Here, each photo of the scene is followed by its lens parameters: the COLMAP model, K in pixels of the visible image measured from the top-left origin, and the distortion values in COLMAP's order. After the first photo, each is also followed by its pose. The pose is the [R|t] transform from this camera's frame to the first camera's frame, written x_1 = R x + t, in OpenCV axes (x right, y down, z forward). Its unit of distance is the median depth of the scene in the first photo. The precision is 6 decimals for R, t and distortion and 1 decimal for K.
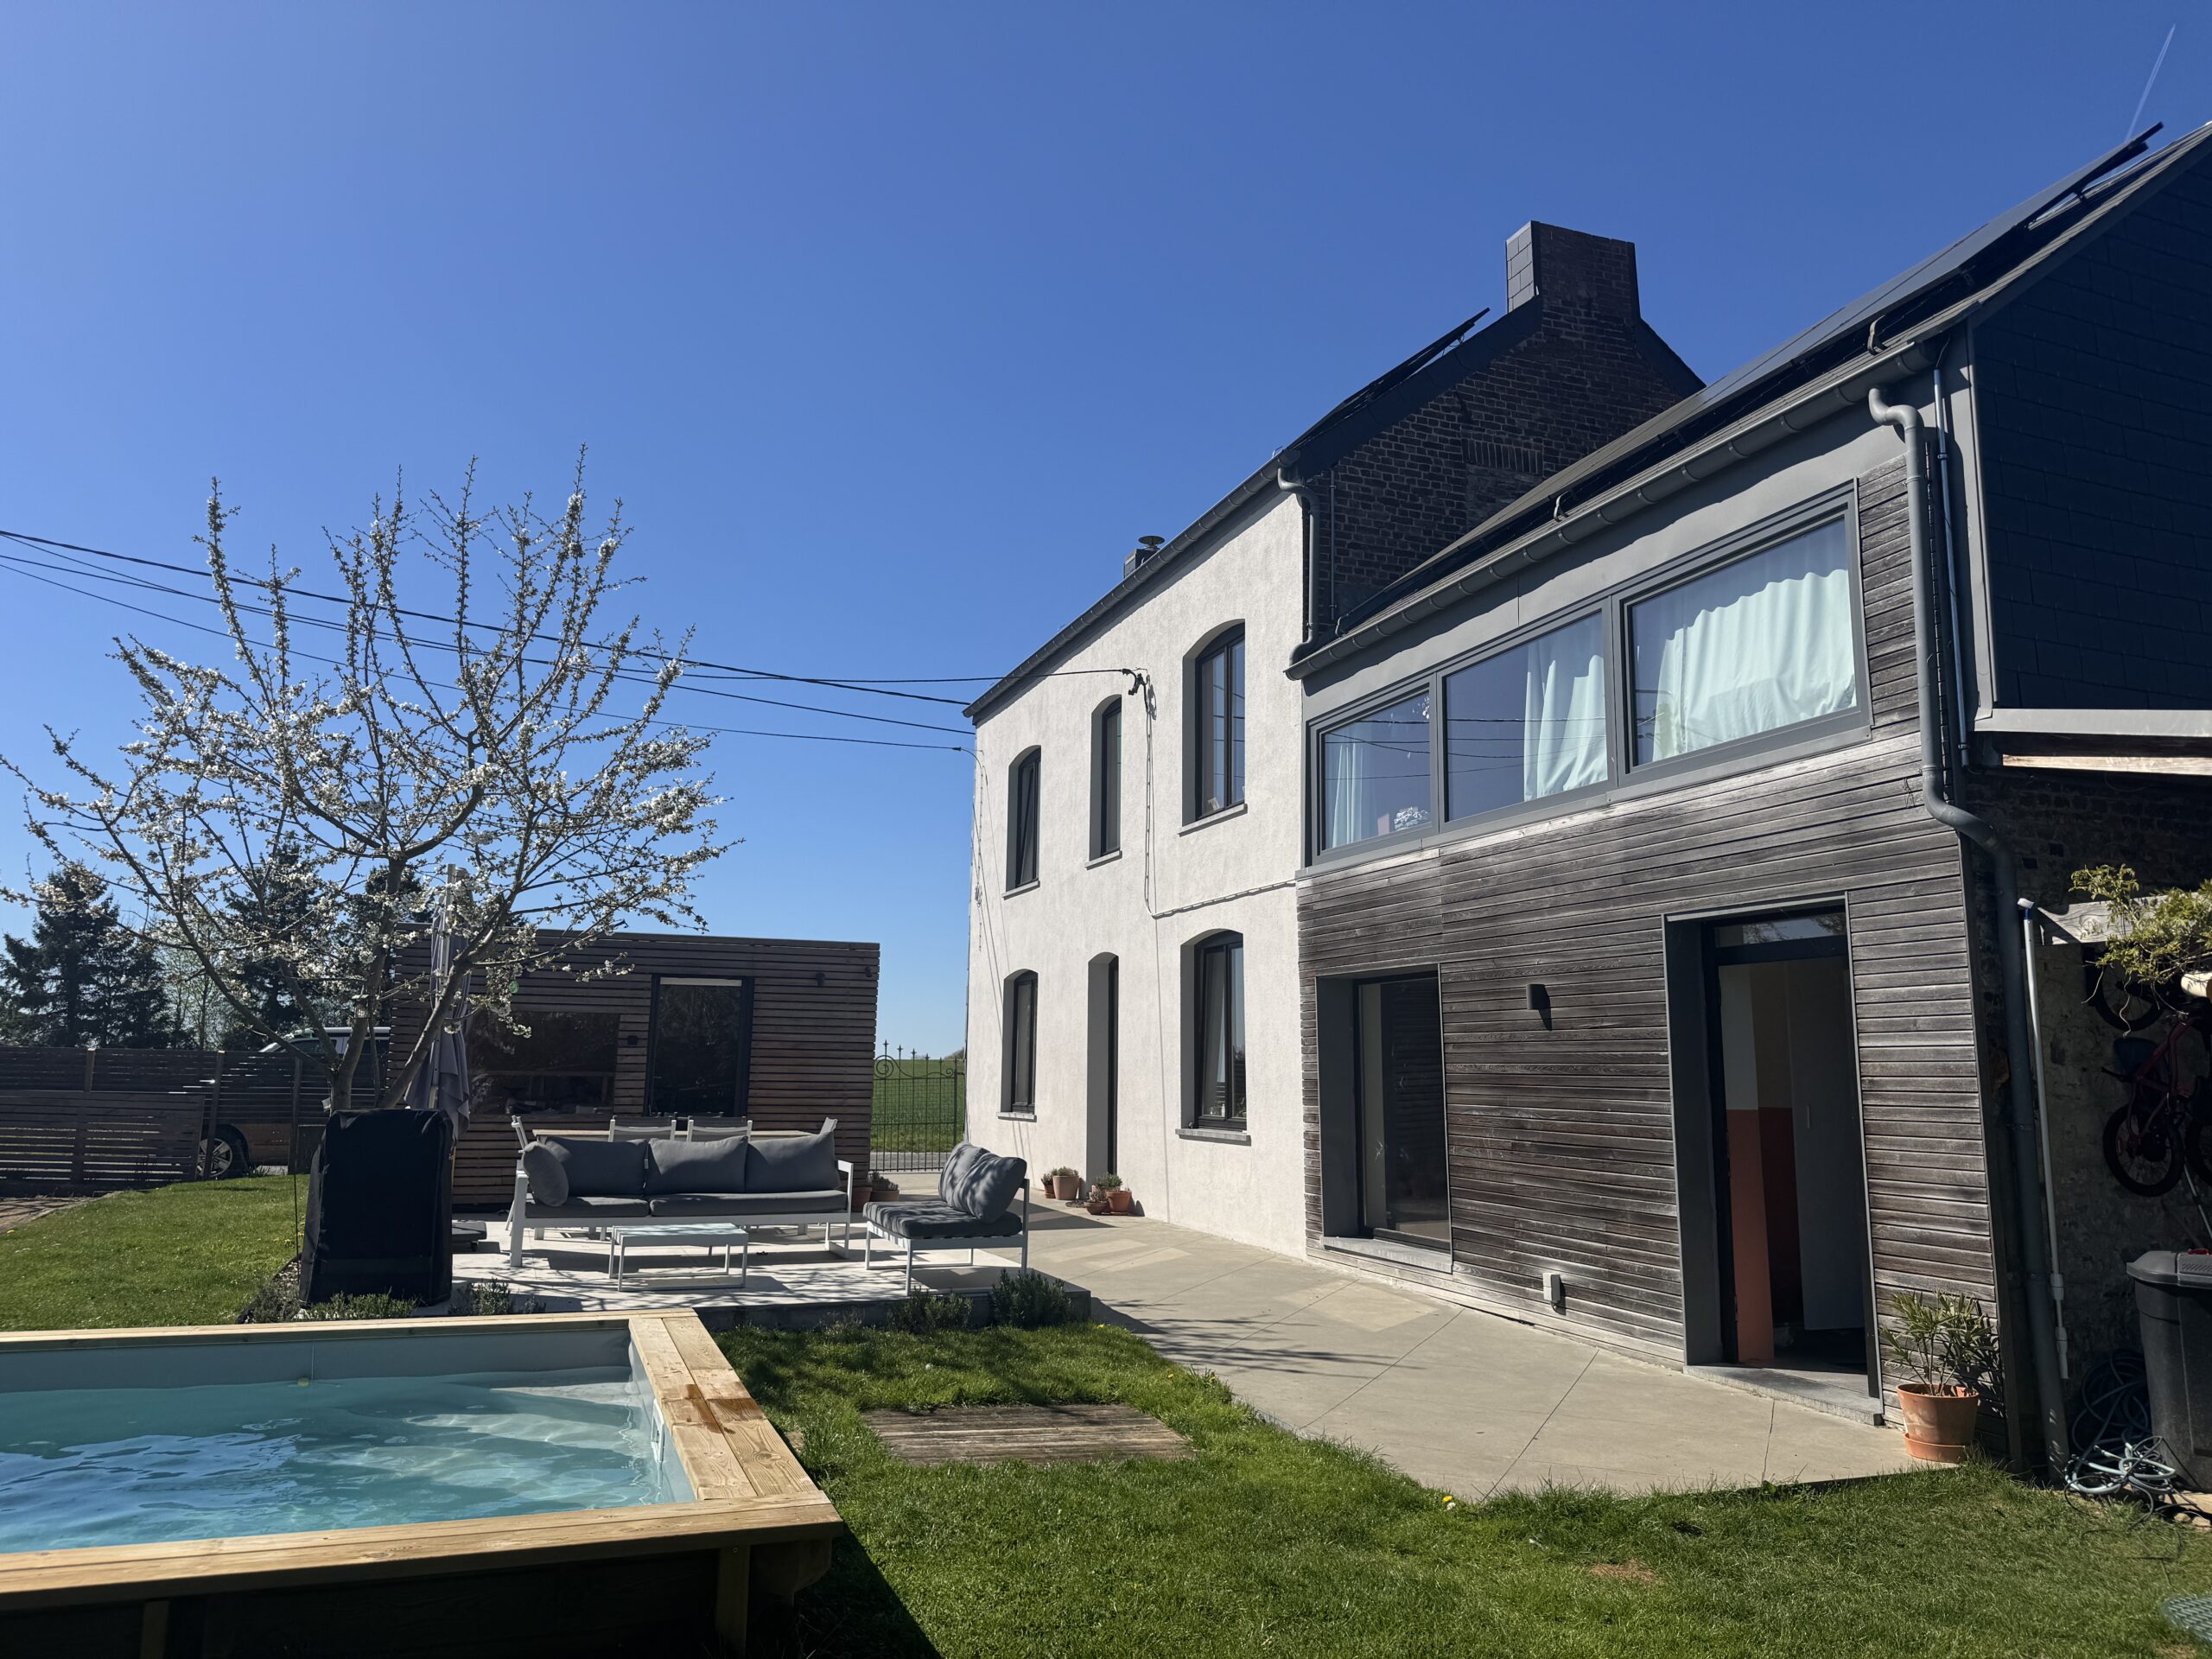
lens RADIAL K [[1563.8, 0, 1106.0], [0, 1563.8, 829.5], [0, 0, 1]] dist [0.111338, -0.203344]
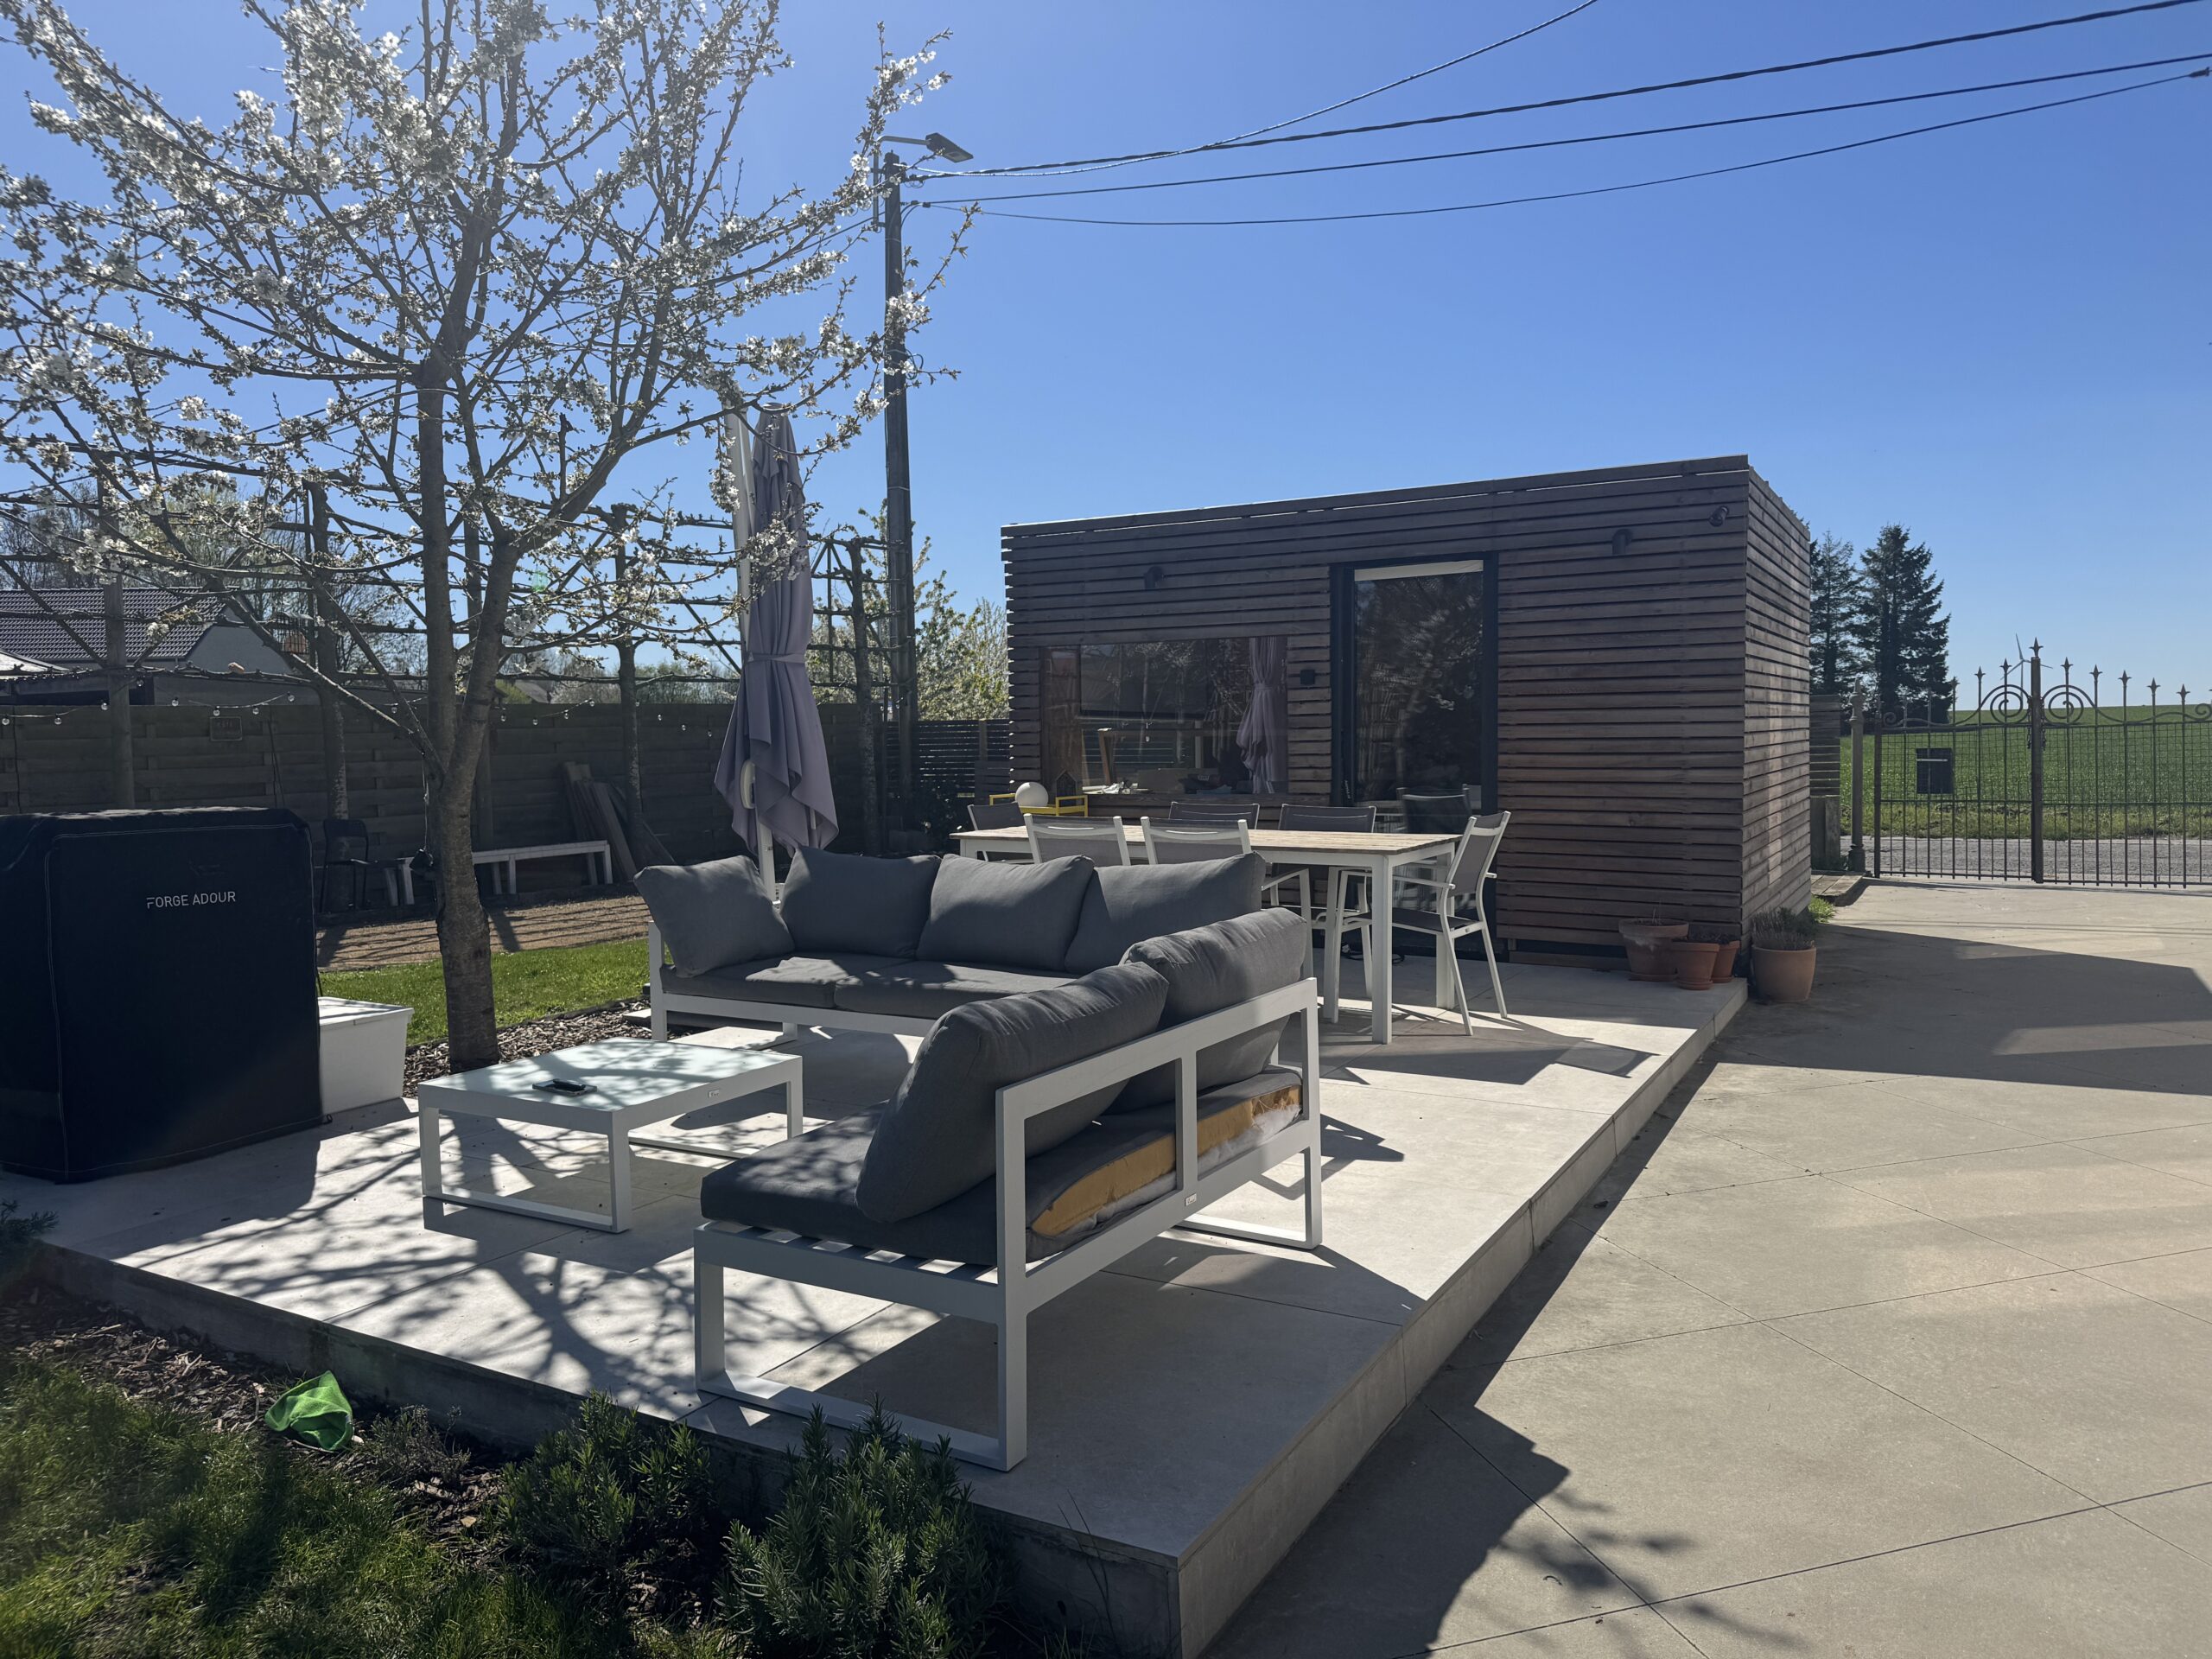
lens RADIAL K [[1546.4, 0, 1107.5], [0, 1546.4, 846.4], [0, 0, 1]] dist [0.097250, -0.142279]
pose [[0.644355, 0.032355, -0.764041, 0.160574], [0.141970, 0.976675, 0.161090, 0.132516], [0.751432, -0.212271, 0.624732, 0.816545]]
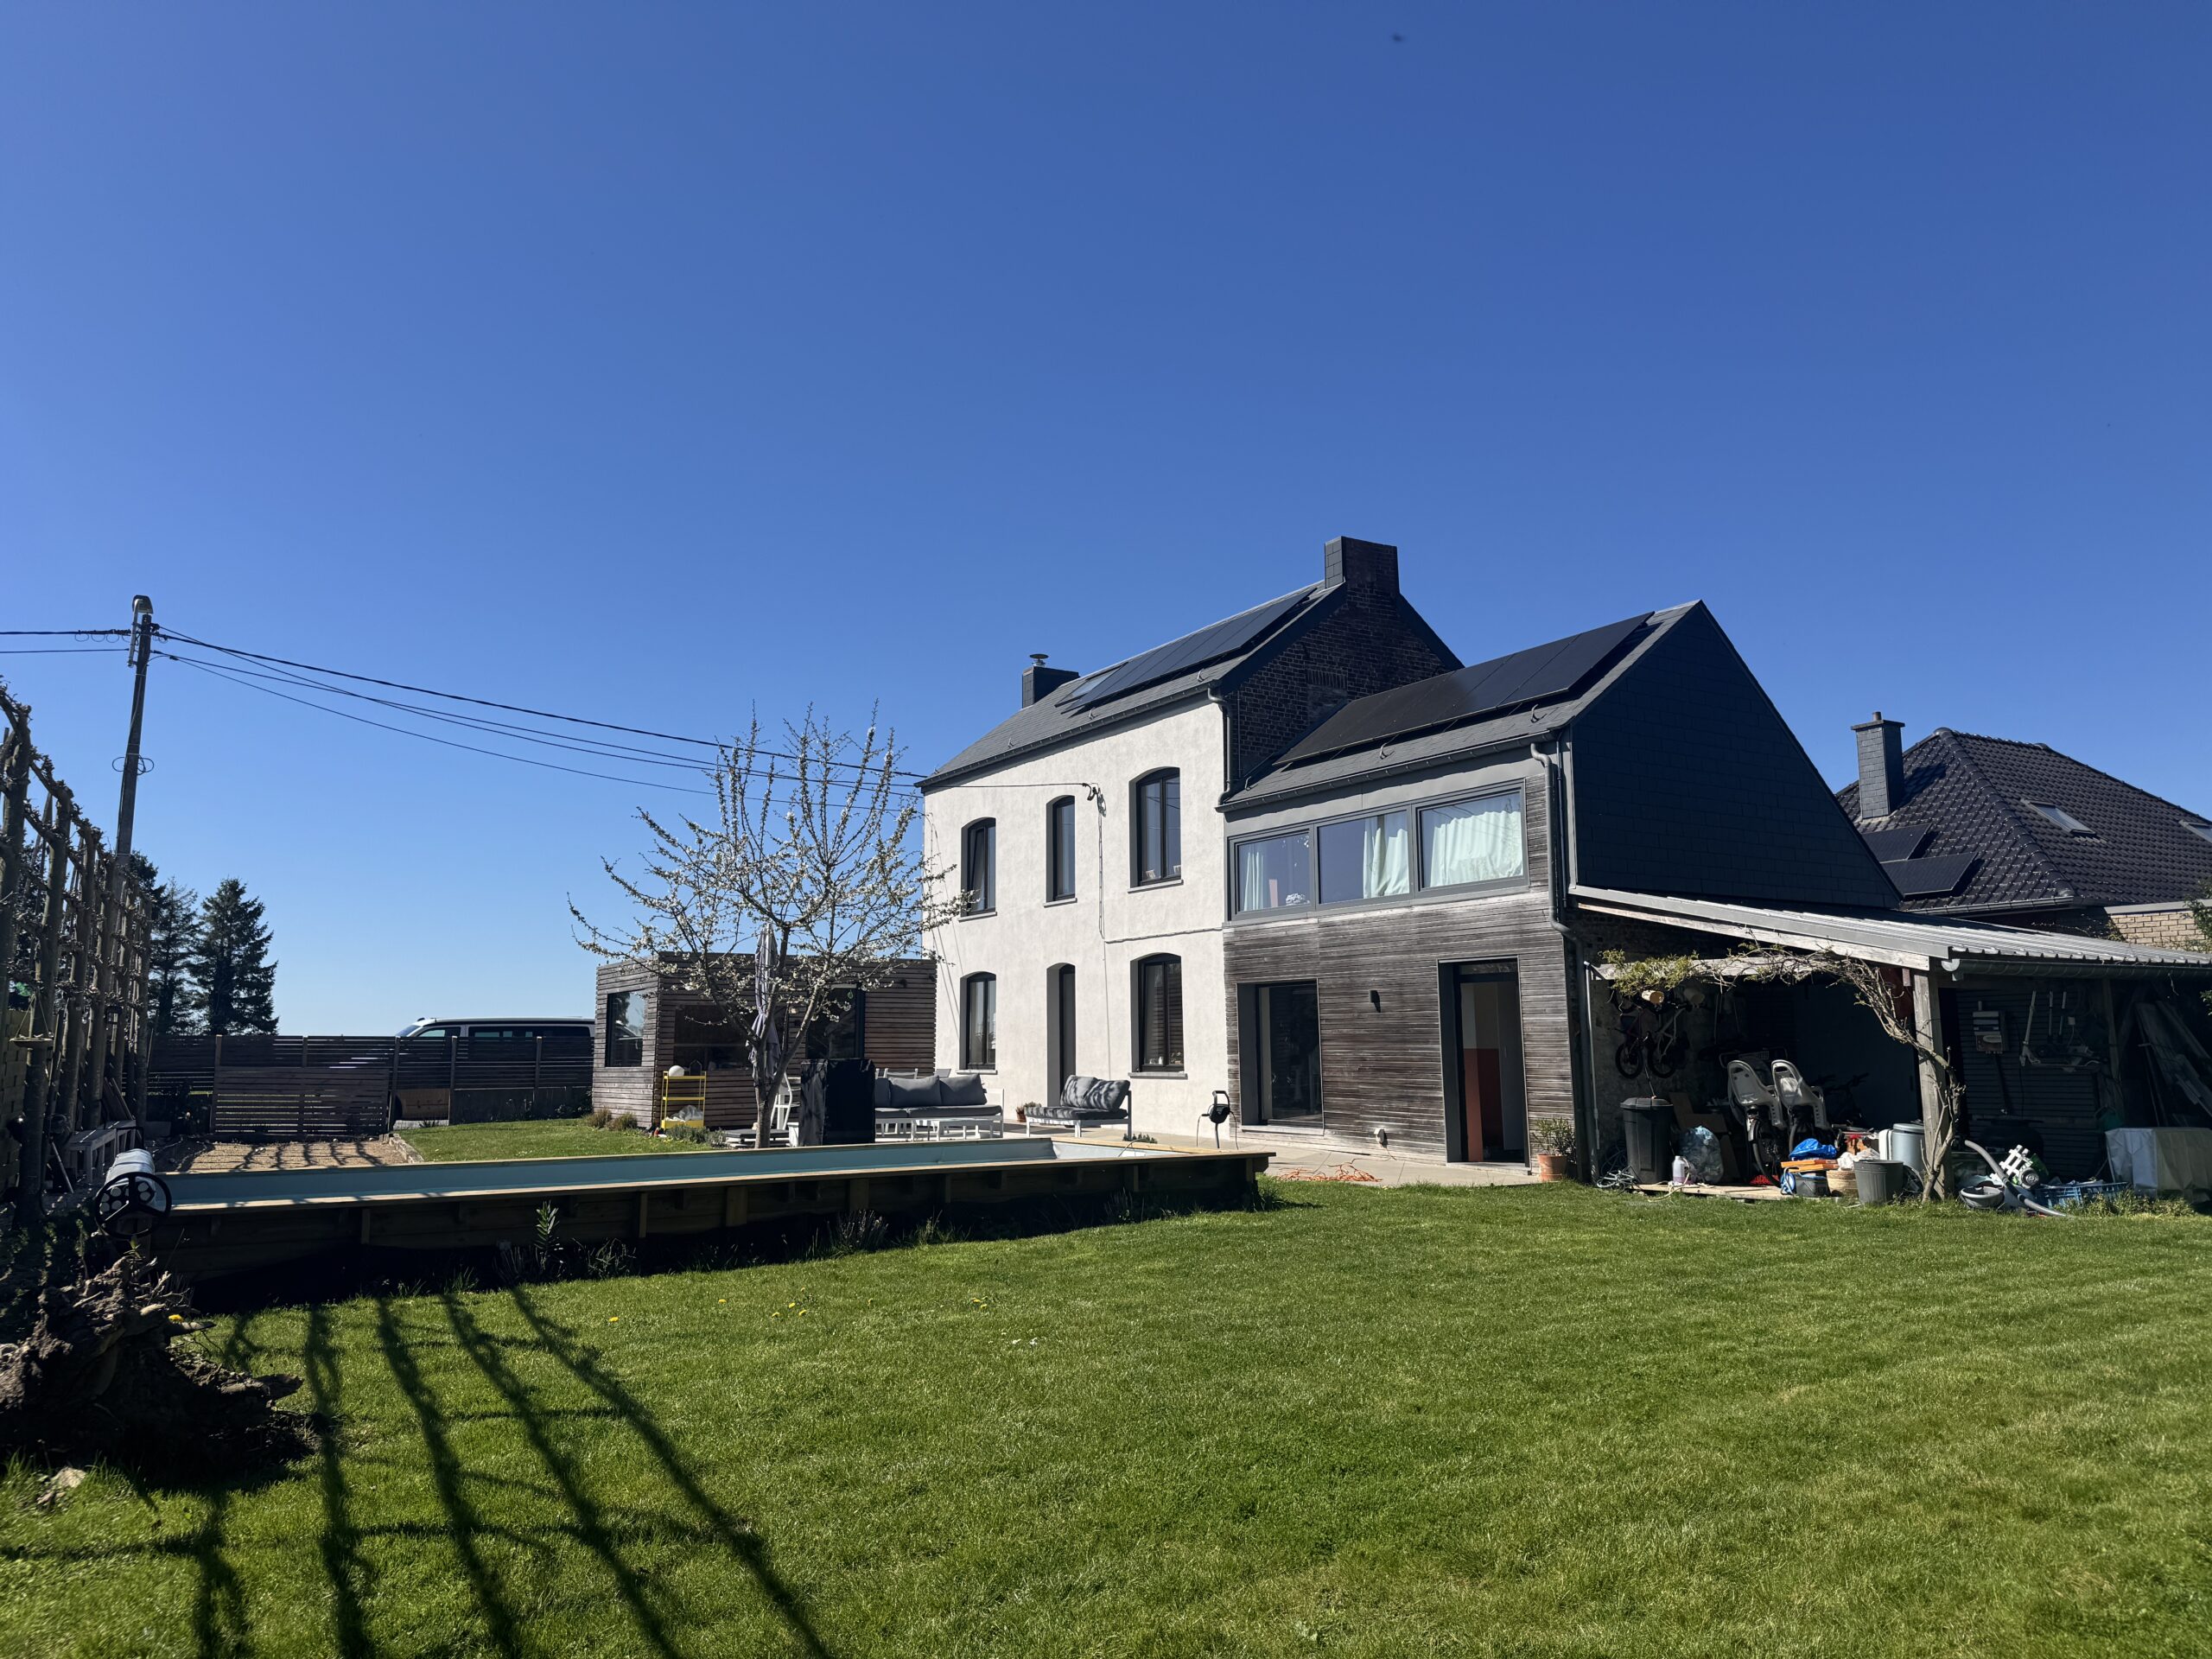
lens RADIAL K [[1563.8, 0, 1106.0], [0, 1563.8, 829.5], [0, 0, 1]] dist [0.111338, -0.203344]
pose [[0.978816, 0.010558, 0.204468, -0.472521], [-0.014197, 0.999766, 0.016334, -0.135272], [-0.204248, -0.018891, 0.978737, -0.896293]]
